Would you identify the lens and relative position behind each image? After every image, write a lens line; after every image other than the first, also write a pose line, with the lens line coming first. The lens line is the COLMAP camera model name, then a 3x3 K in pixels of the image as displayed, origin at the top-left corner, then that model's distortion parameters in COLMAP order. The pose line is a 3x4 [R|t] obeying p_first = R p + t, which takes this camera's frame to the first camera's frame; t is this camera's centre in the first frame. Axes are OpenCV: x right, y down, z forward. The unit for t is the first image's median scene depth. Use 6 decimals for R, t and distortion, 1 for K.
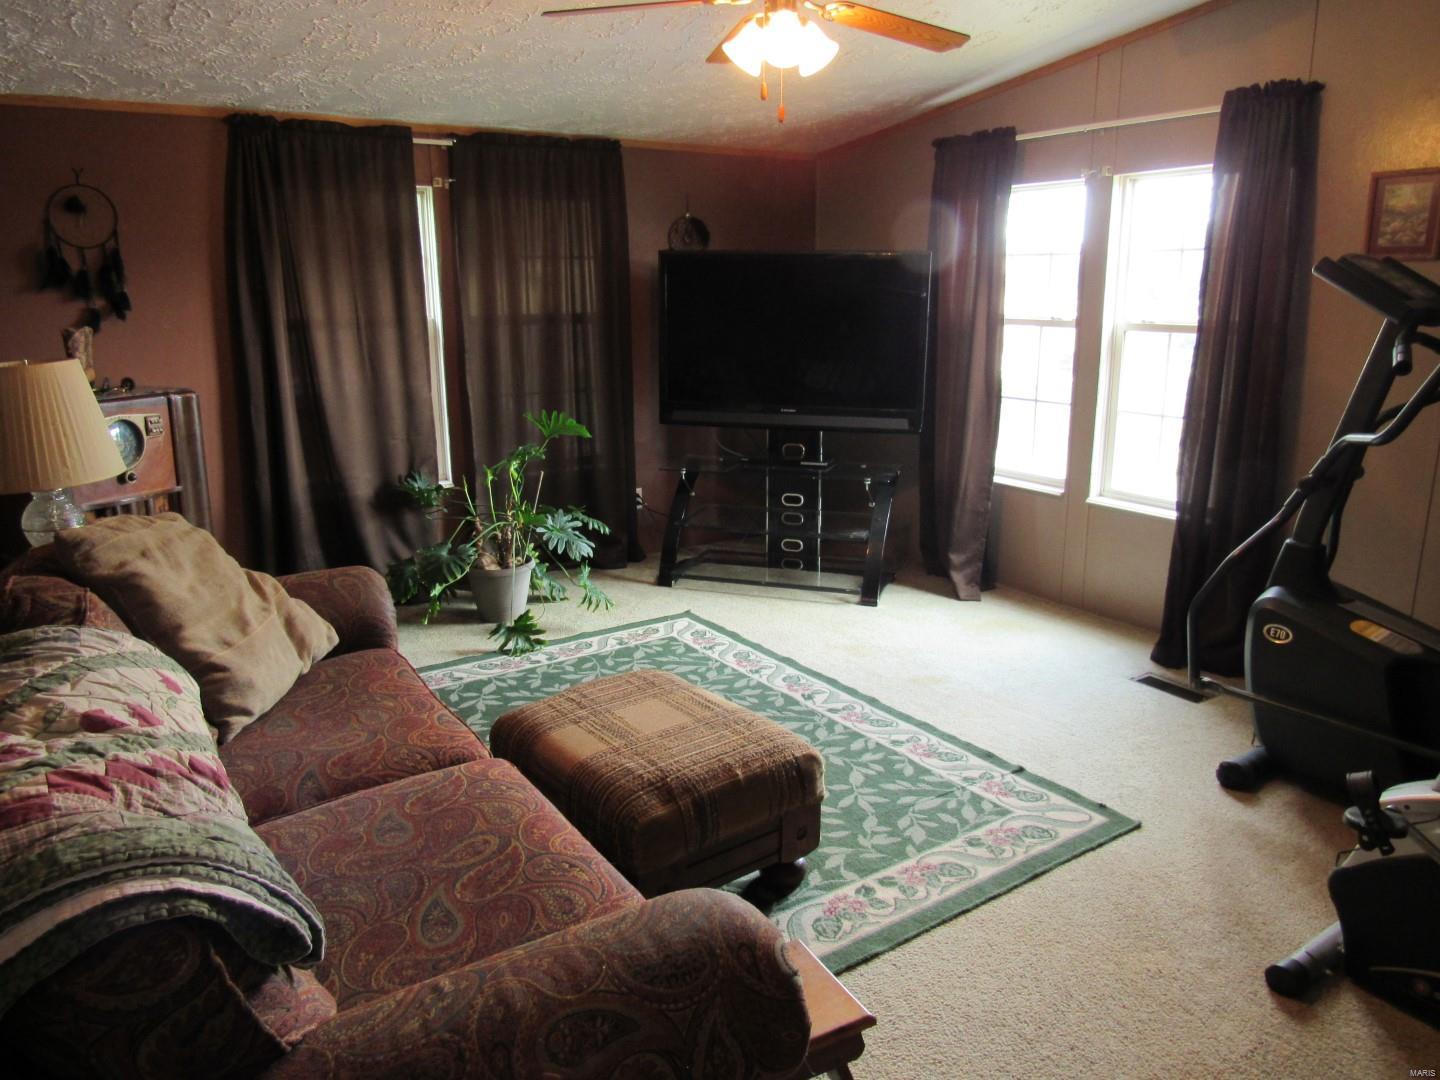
lens RADIAL K [[1011.0, 0, 720.0], [0, 1011.0, 540.0], [0, 0, 1]] dist [-0.038869, -0.000823]
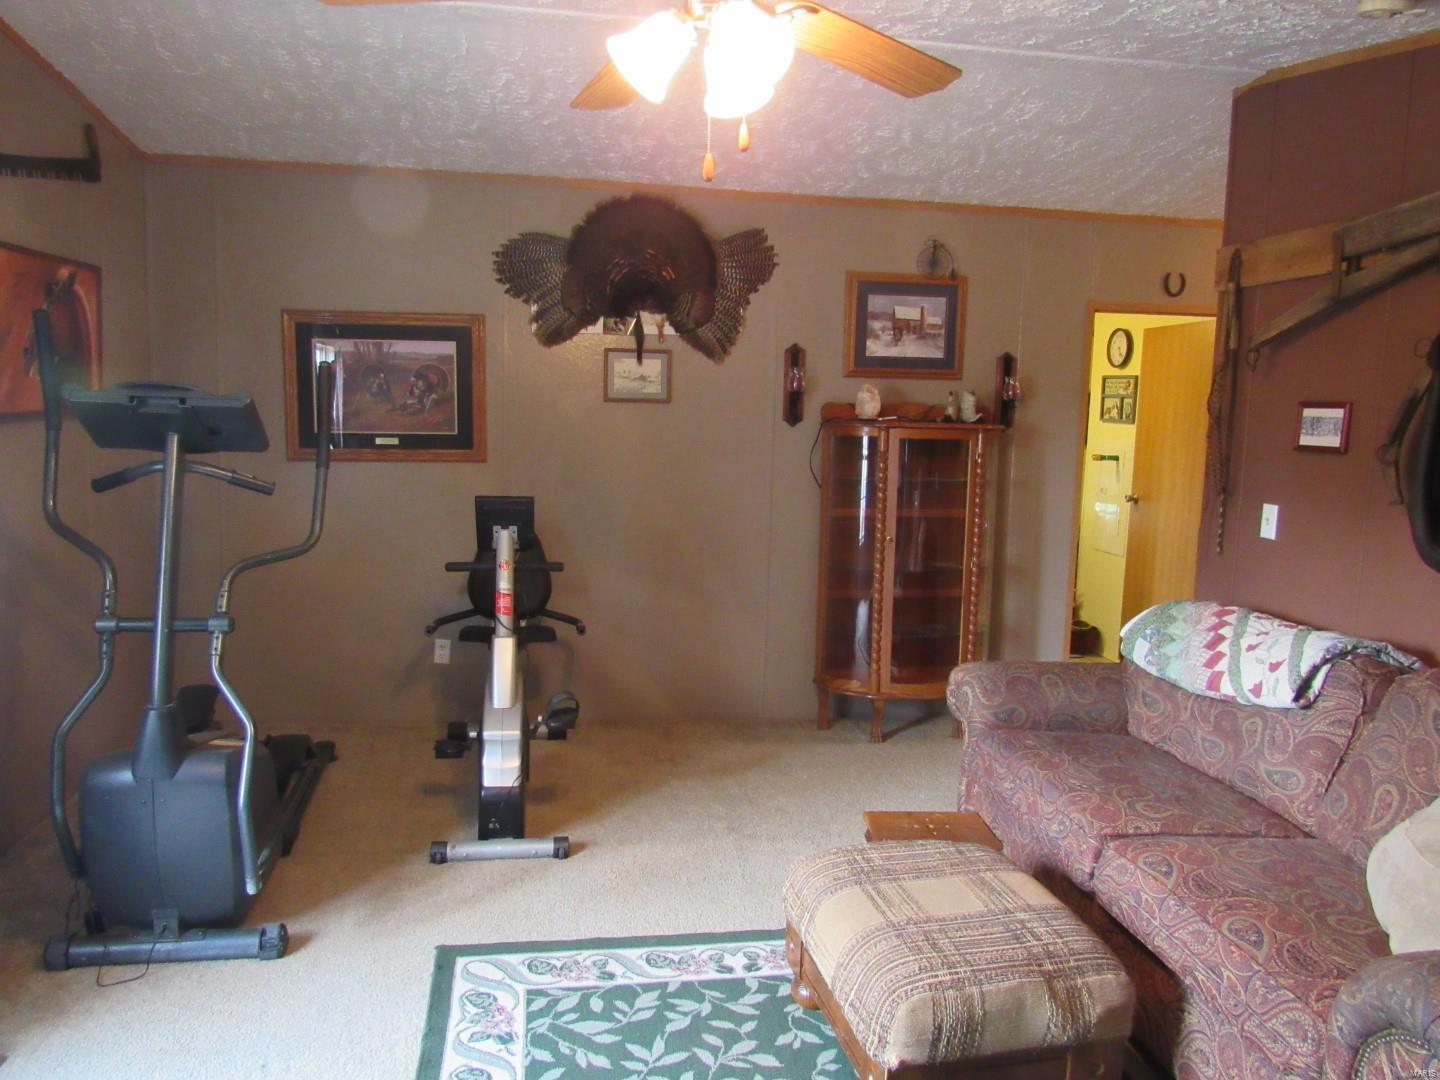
lens RADIAL K [[1011.0, 0, 720.0], [0, 1011.0, 540.0], [0, 0, 1]] dist [-0.038869, -0.000823]
pose [[-0.905590, -0.078035, 0.416914, -0.223714], [0.079333, 0.934422, 0.347220, -0.430608], [-0.416668, 0.347514, -0.840013, 1.628951]]
